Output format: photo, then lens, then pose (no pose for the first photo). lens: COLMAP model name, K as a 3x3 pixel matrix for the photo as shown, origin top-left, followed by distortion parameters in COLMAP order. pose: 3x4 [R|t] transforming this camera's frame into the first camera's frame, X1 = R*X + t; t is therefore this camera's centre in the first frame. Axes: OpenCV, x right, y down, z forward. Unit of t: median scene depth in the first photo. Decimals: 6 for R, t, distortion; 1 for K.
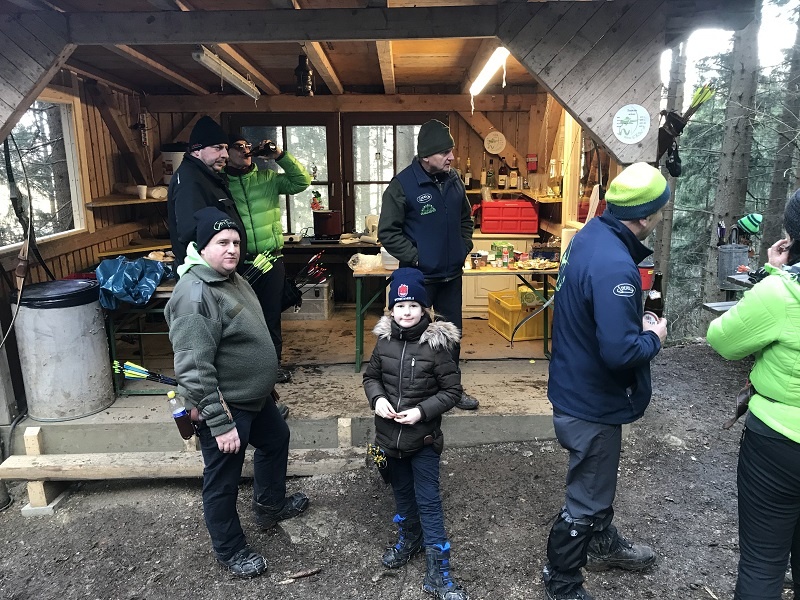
lens RADIAL K [[650.2, 0, 400.7], [0, 650.2, 296.4], [0, 0, 1]] dist [0.018817, -0.014037]
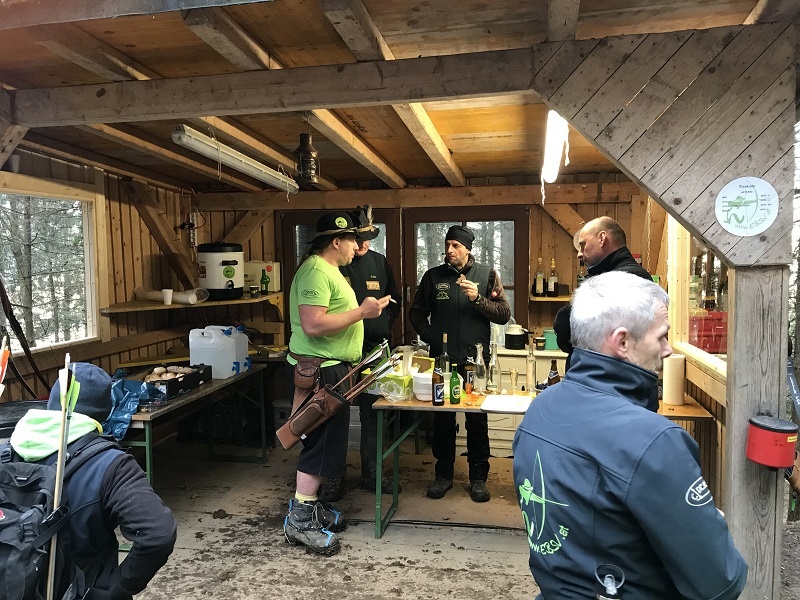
lens RADIAL K [[650.2, 0, 400.6], [0, 650.2, 298.3], [0, 0, 1]] dist [0.018817, -0.014037]
pose [[0.978682, 0.011945, -0.205034, 0.112641], [-0.042729, 0.988305, -0.146380, -0.047624], [0.200888, 0.152021, 0.967747, 0.234768]]
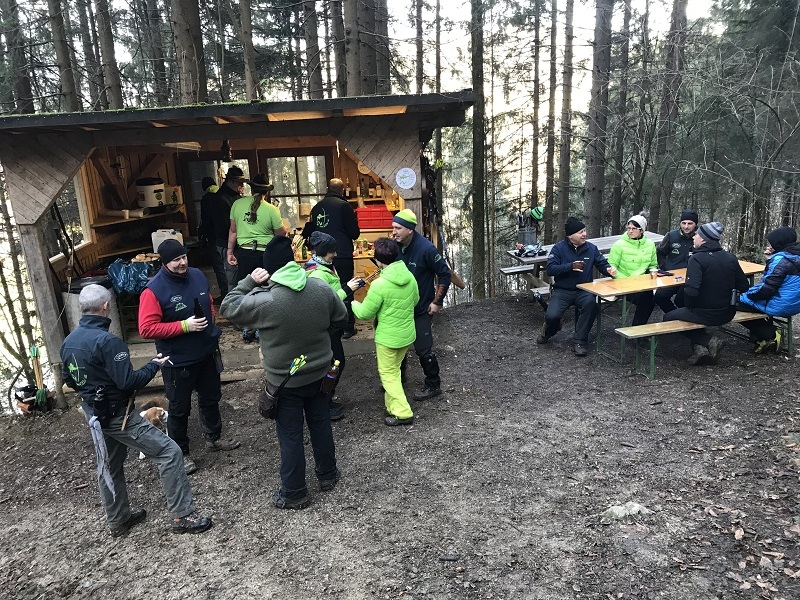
lens RADIAL K [[650.2, 0, 401.9], [0, 650.2, 299.6], [0, 0, 1]] dist [0.018817, -0.014037]
pose [[0.996052, -0.054193, 0.070309, 0.143879], [0.050334, 0.997186, 0.055549, -0.016627], [-0.073121, -0.051791, 0.995977, -0.651521]]
